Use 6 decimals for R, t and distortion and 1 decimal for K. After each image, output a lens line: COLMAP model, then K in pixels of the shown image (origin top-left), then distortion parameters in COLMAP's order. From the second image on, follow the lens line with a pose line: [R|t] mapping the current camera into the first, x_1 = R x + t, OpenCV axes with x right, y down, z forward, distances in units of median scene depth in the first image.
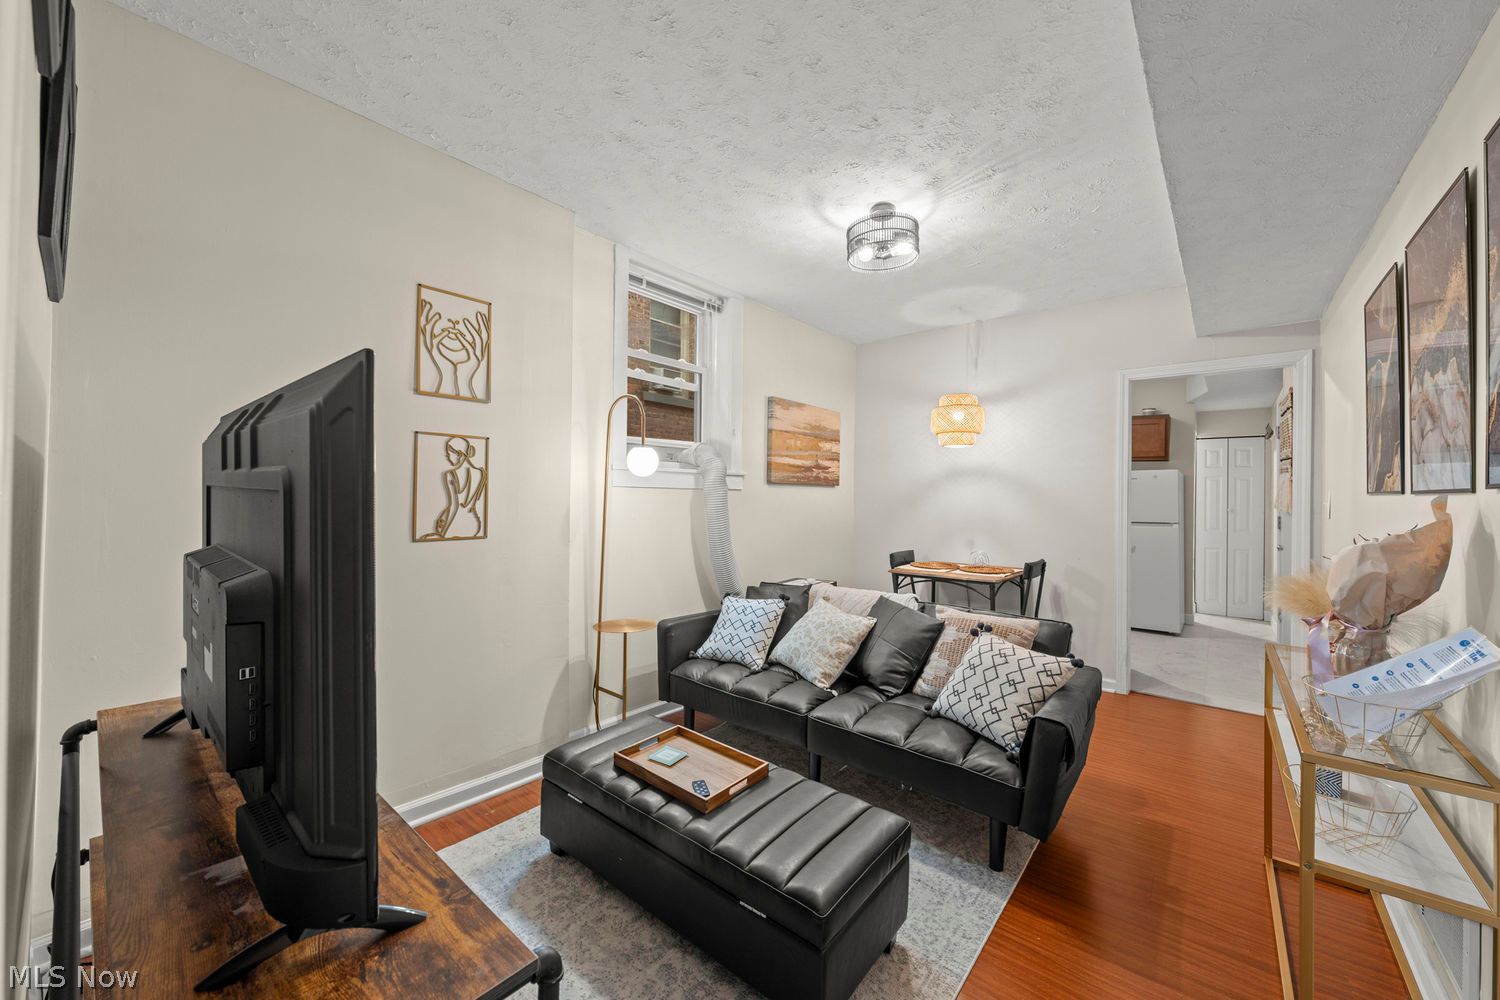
lens RADIAL K [[591.1, 0, 737.3], [0, 591.1, 490.3], [0, 0, 1]] dist [0.000962, -0.000925]
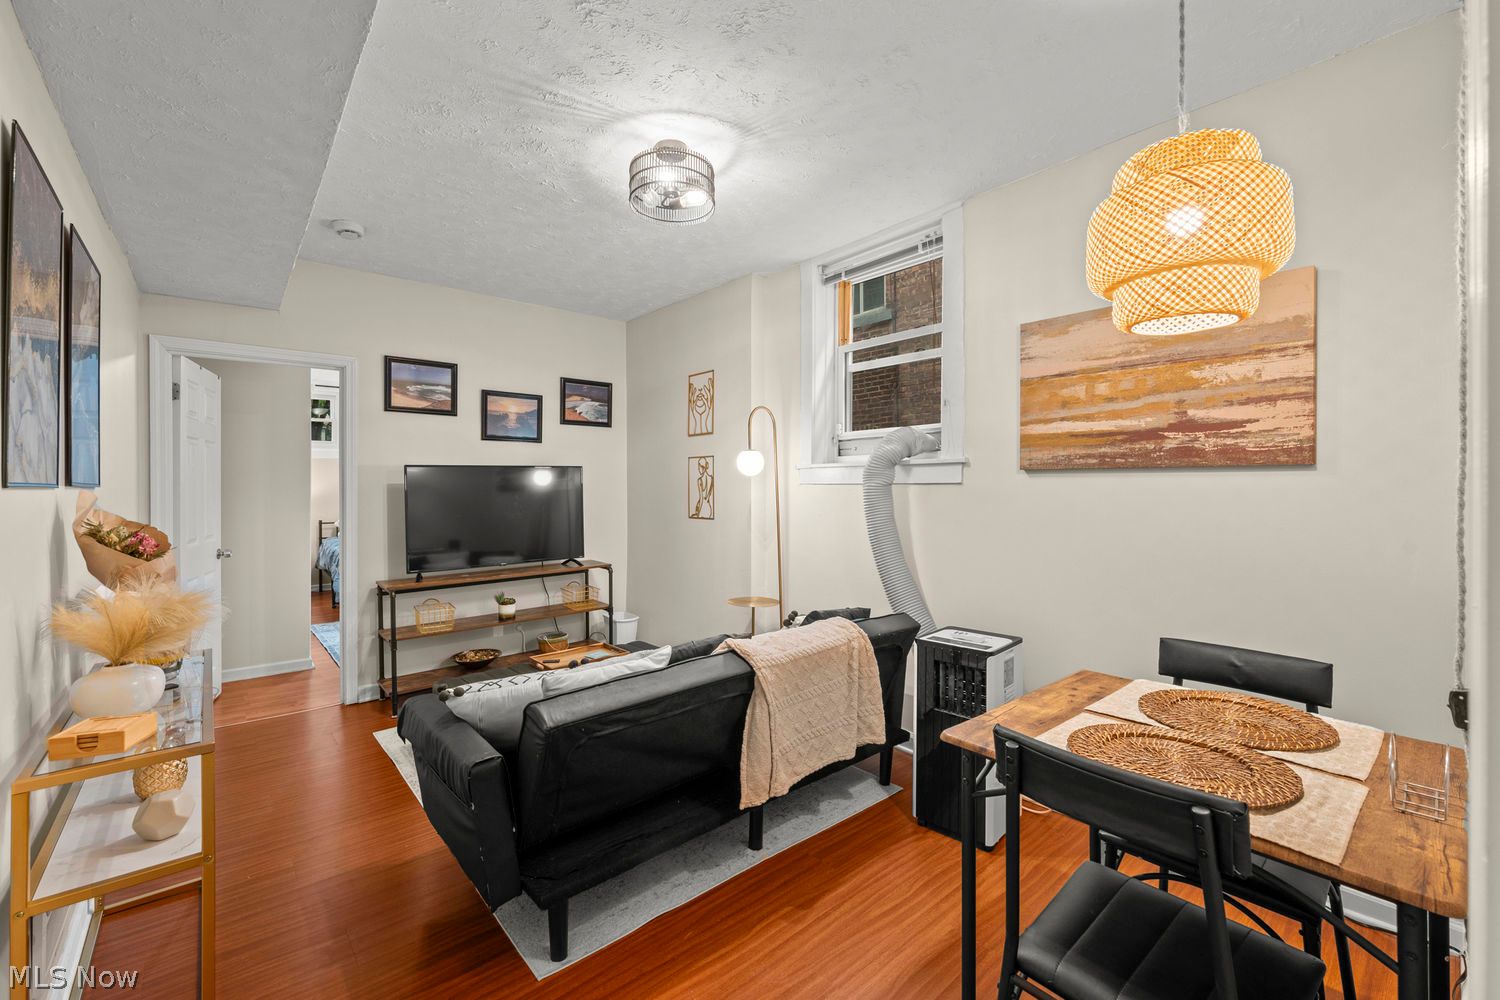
lens RADIAL K [[623.2, 0, 757.6], [0, 623.2, 488.8], [0, 0, 1]] dist [-0.001815, -0.000457]
pose [[-0.165793, -0.008612, -0.986123, 0.865848], [0.009215, 0.999905, -0.010282, 0.012324], [0.986118, -0.010792, -0.165698, 1.008102]]
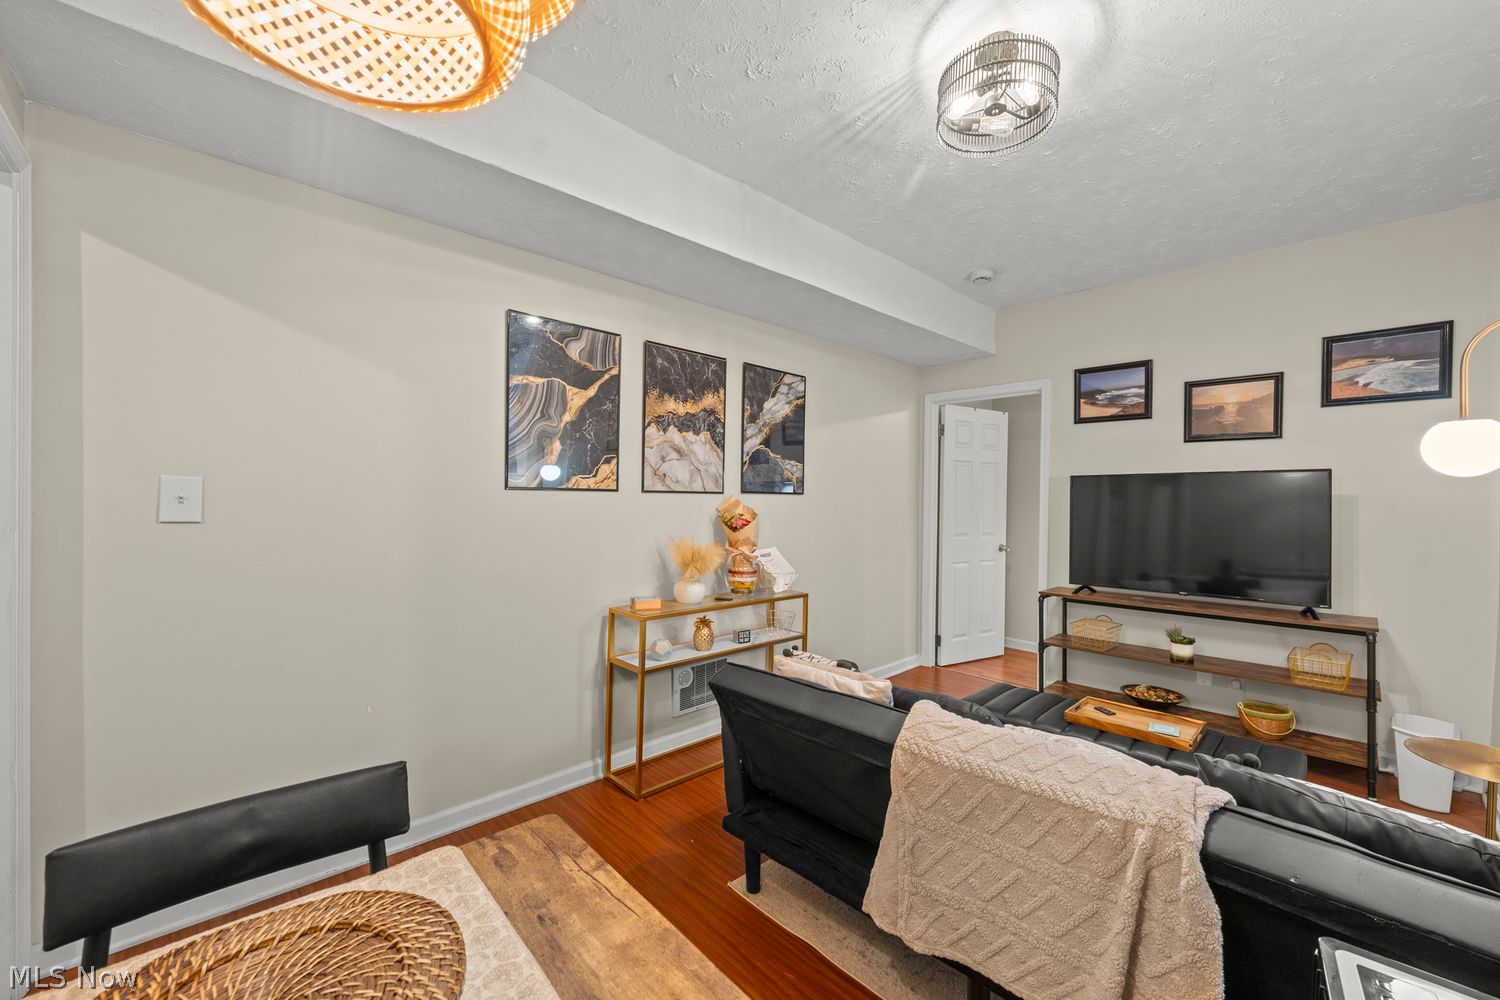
lens RADIAL K [[591.1, 0, 752.0], [0, 591.1, 500.4], [0, 0, 1]] dist [0.000962, -0.000925]
pose [[-0.991057, -0.024241, 0.131217, 0.321044], [-0.024312, 0.999704, 0.001058, 0.010360], [-0.131204, -0.002141, -0.991353, 1.330108]]
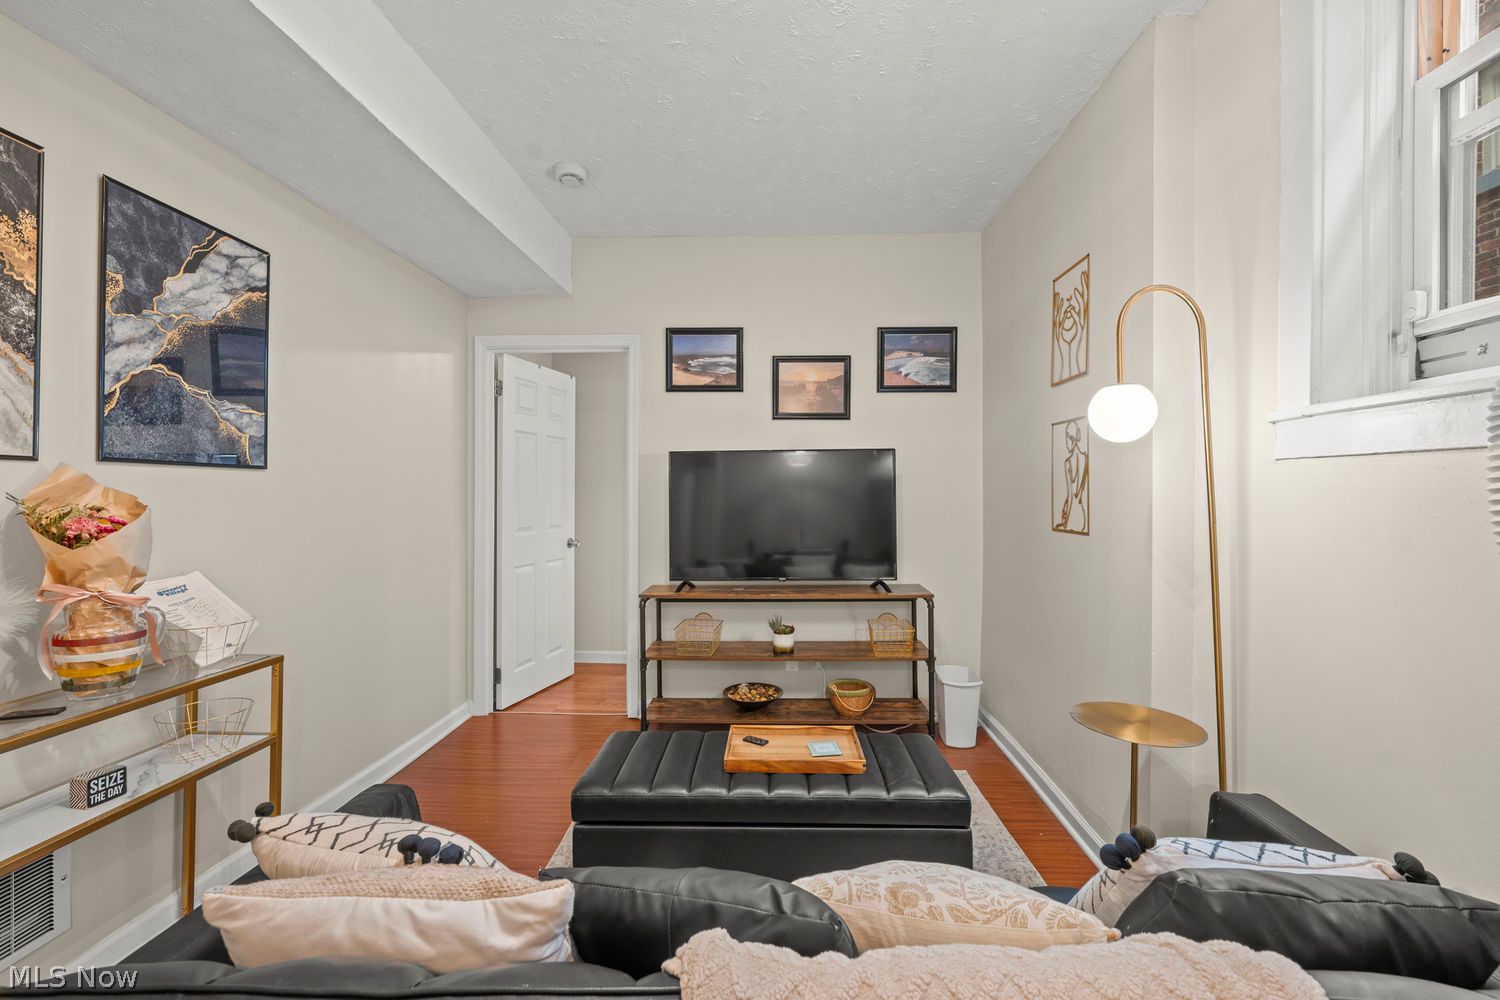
lens RADIAL K [[623.2, 0, 750.9], [0, 623.2, 490.5], [0, 0, 1]] dist [-0.001815, -0.000457]
pose [[-0.804135, -0.015189, -0.594253, 0.349589], [-0.007631, 0.999855, -0.015230, 0.024933], [0.594398, -0.007712, -0.804134, 1.032645]]
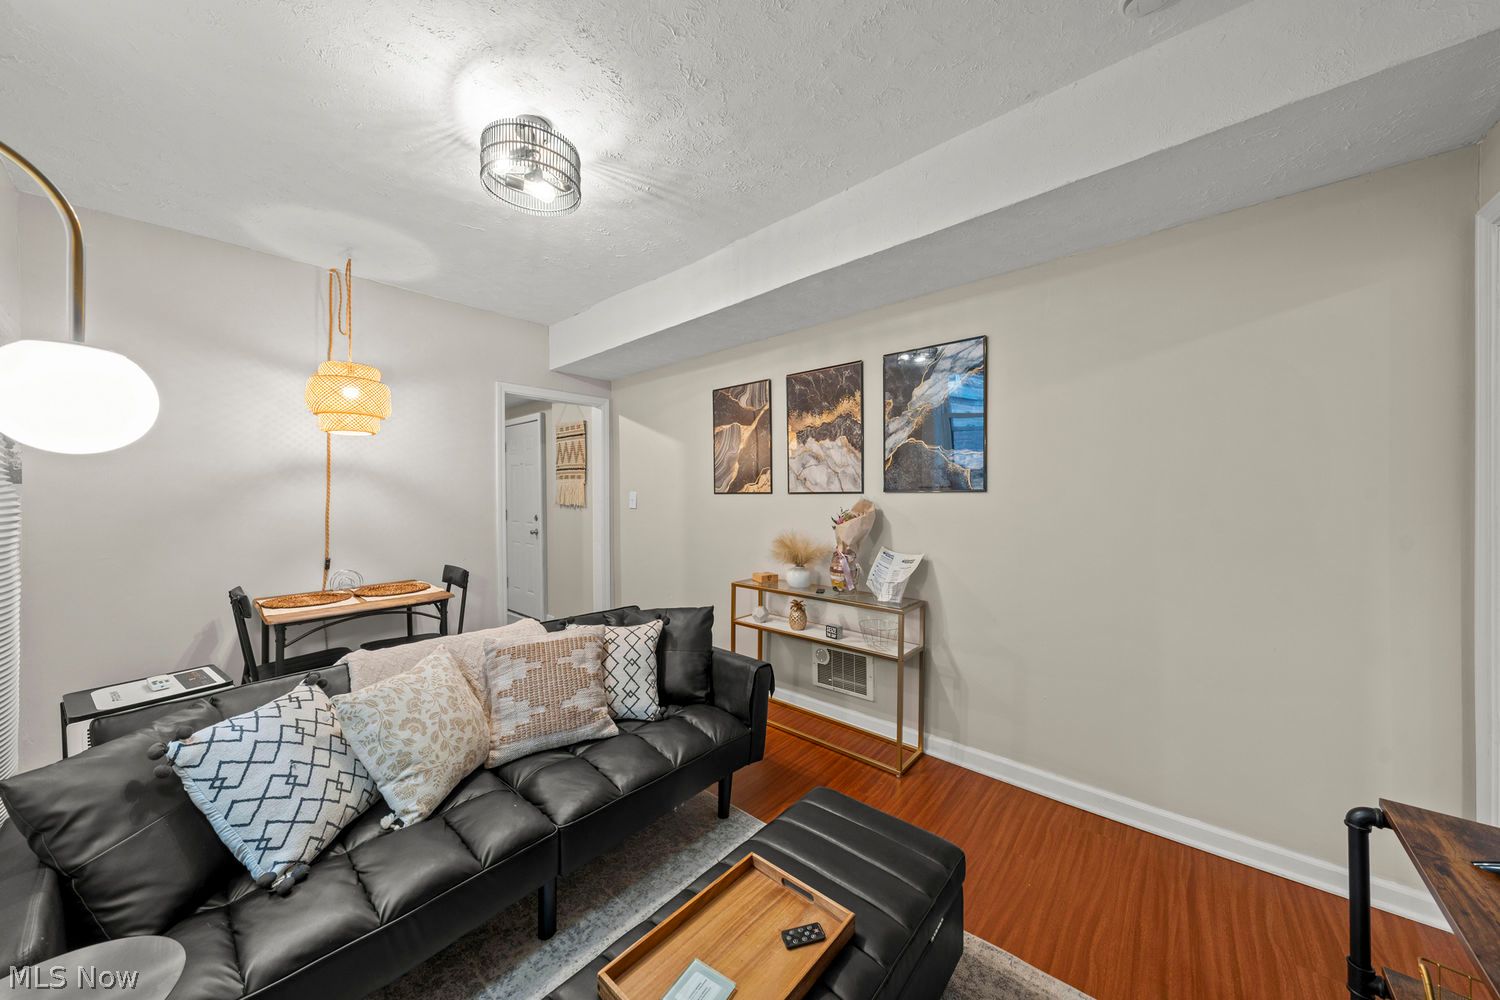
lens RADIAL K [[497.9, 0, 757.7], [0, 497.9, 496.6], [0, 0, 1]] dist [0.006367, 0.000075]
pose [[0.020354, -0.016210, 0.999661, -0.321194], [0.002298, 0.999867, 0.016166, -0.006411], [-0.999790, 0.001968, 0.020389, 0.555422]]
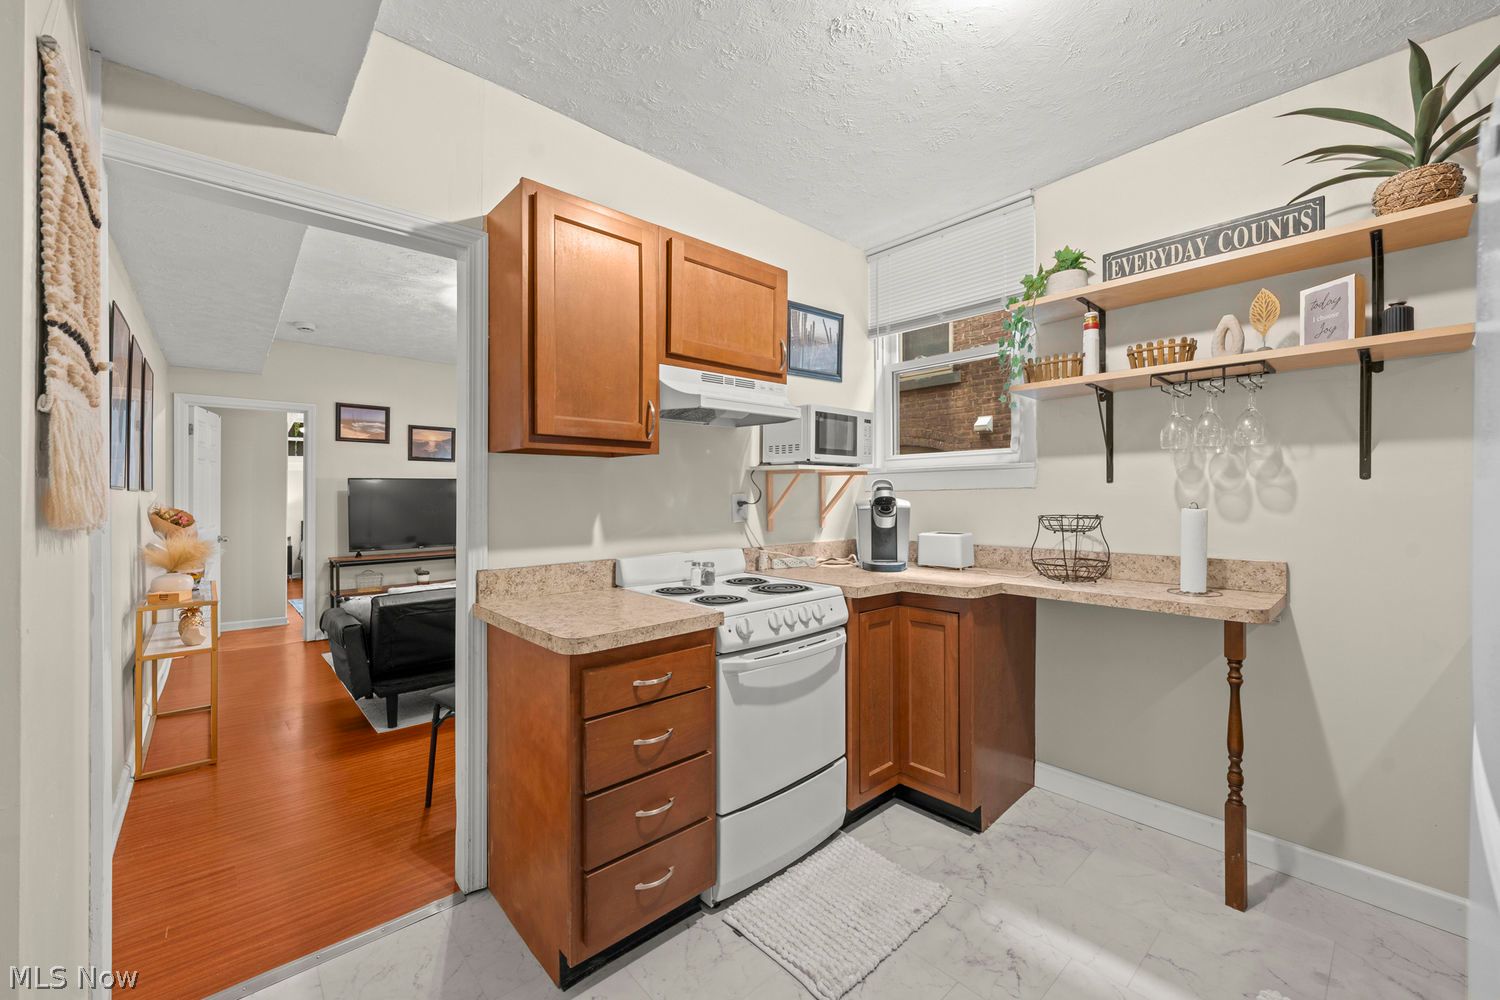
lens RADIAL K [[591.1, 0, 756.5], [0, 591.1, 496.3], [0, 0, 1]] dist [0.000962, -0.000925]
pose [[-0.140995, -0.011524, -0.989943, 1.250967], [0.005898, 0.999905, -0.012479, 0.026326], [0.989993, -0.007598, -0.140914, 1.471191]]
